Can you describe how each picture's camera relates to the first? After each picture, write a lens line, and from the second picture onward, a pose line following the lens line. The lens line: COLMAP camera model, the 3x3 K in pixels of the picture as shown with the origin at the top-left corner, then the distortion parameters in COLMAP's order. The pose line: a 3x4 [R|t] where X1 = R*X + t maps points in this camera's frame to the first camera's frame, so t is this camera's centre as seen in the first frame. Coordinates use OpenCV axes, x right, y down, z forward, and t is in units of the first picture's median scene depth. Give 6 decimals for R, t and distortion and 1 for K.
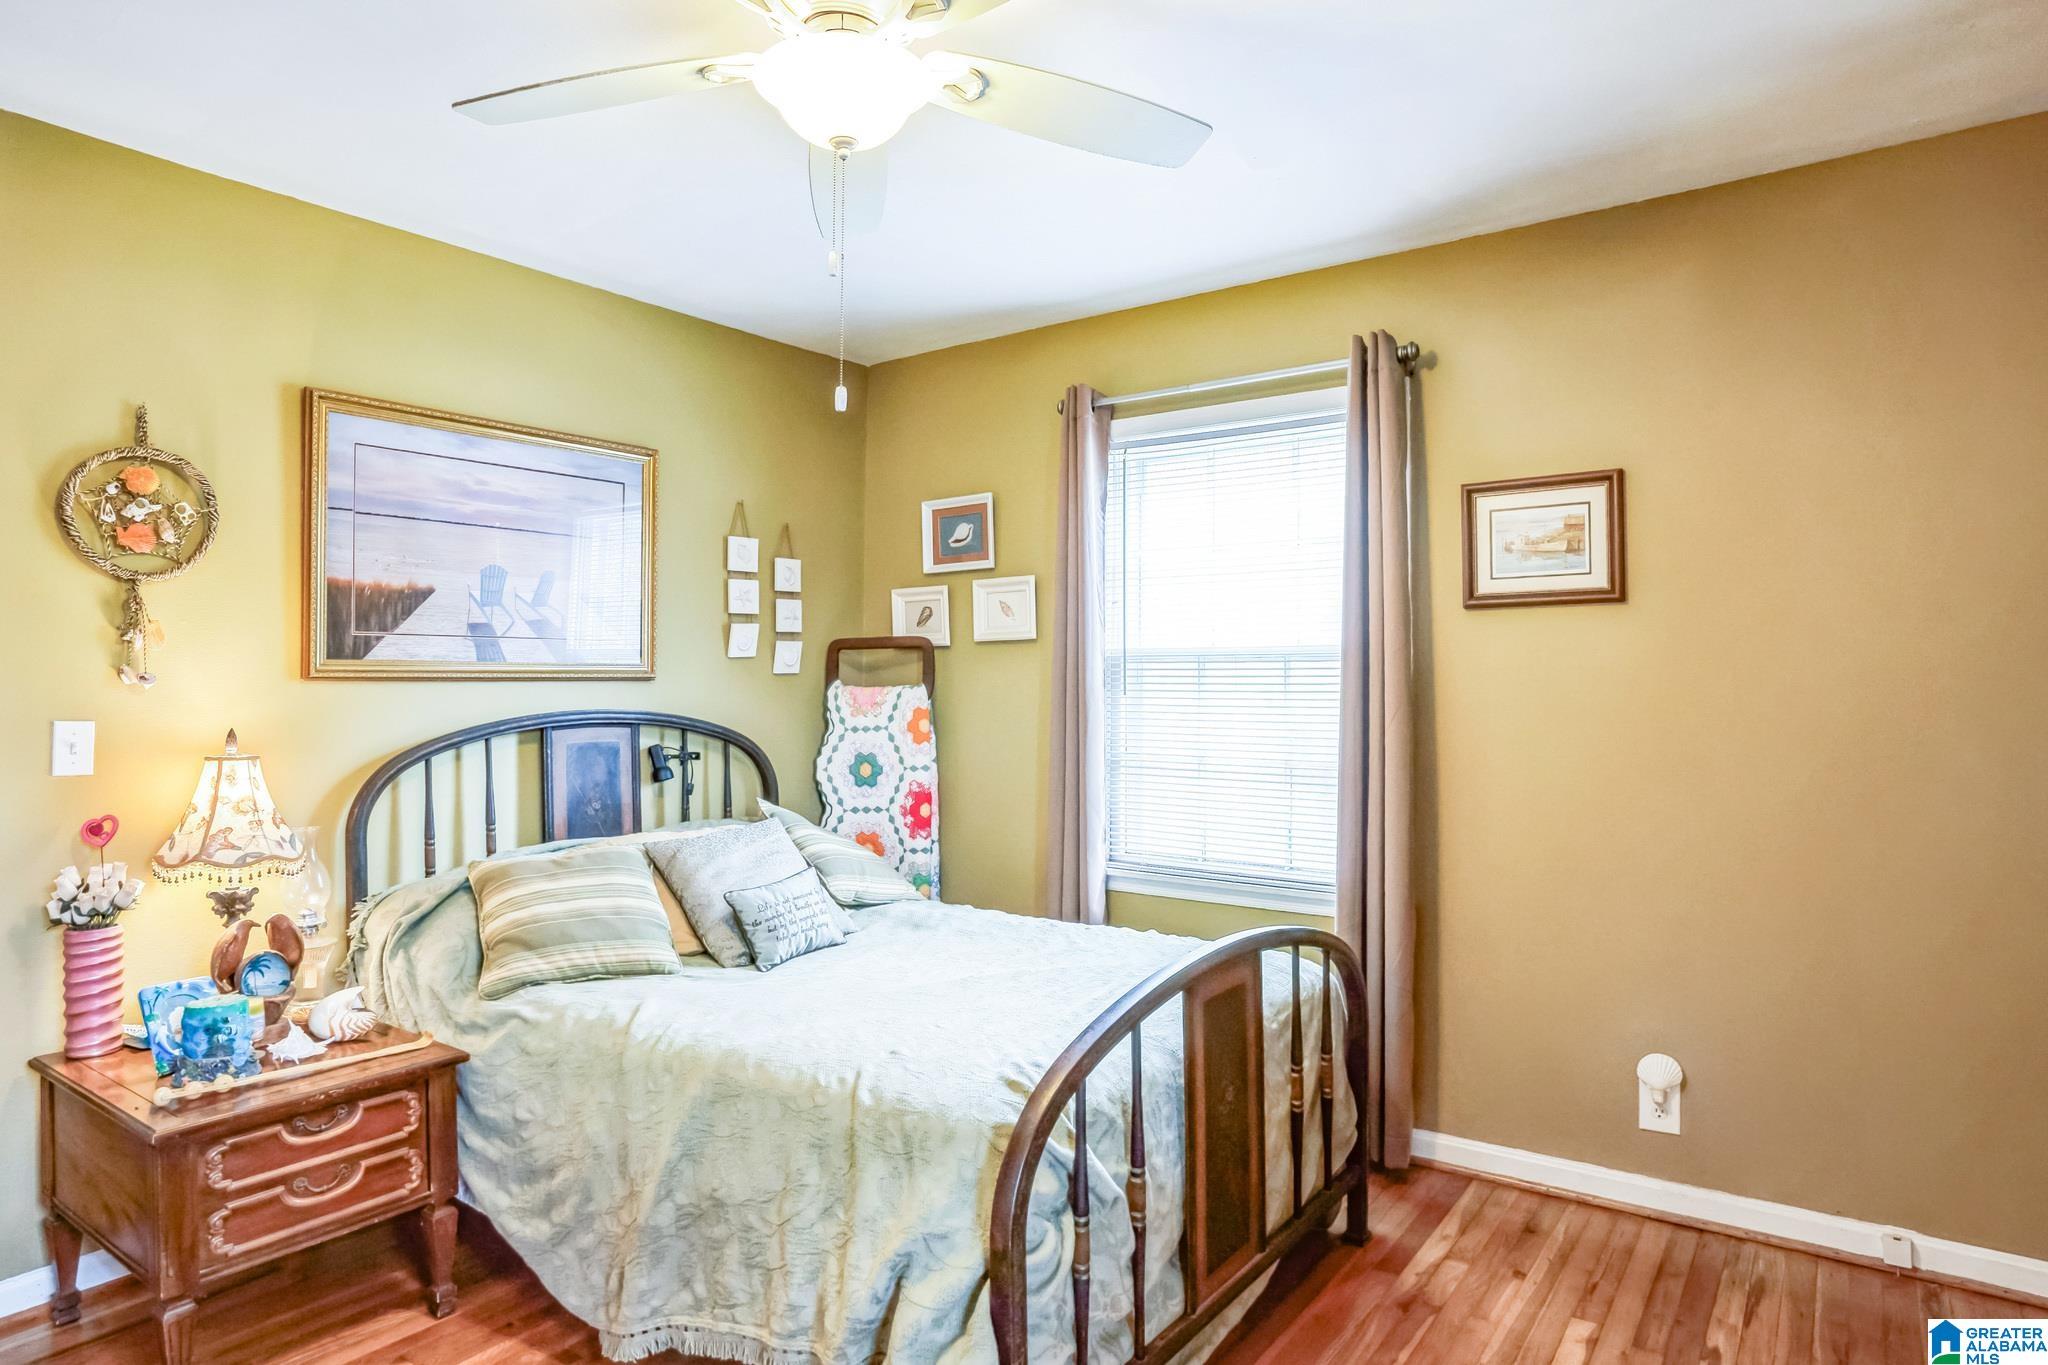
lens RADIAL K [[1140.9, 0, 1019.9], [0, 1140.9, 667.1], [0, 0, 1]] dist [-0.073650, 0.031982]
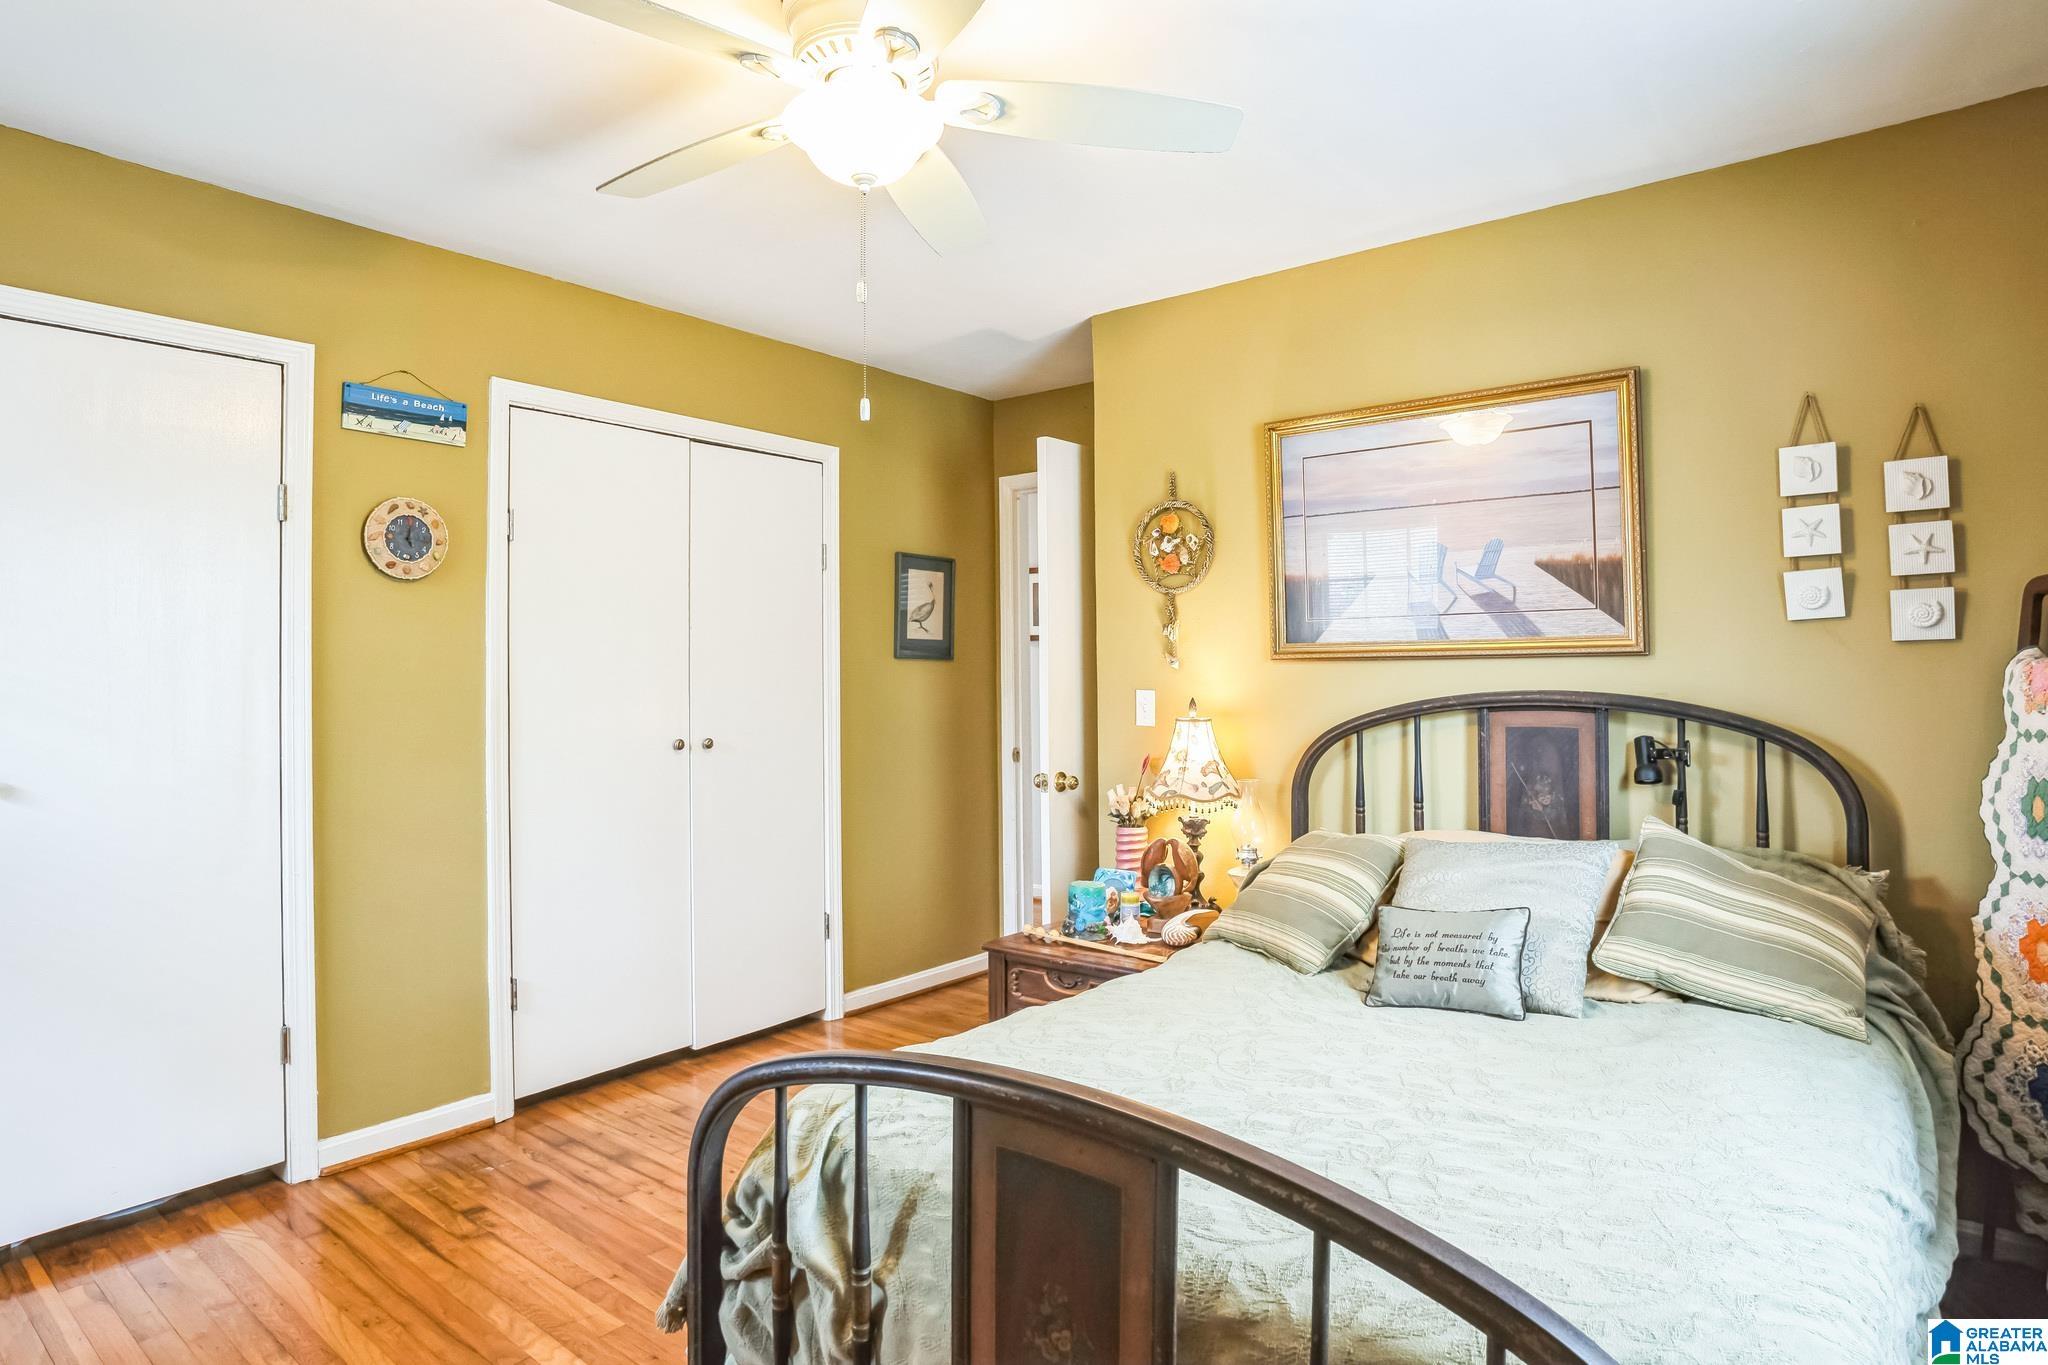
lens RADIAL K [[1140.9, 0, 1019.9], [0, 1140.9, 667.1], [0, 0, 1]] dist [-0.073650, 0.031982]
pose [[-0.033214, -0.000358, -0.999448, 0.549913], [0.026399, 0.999651, -0.001235, 0.010816], [0.999100, -0.026425, -0.033193, 0.685137]]
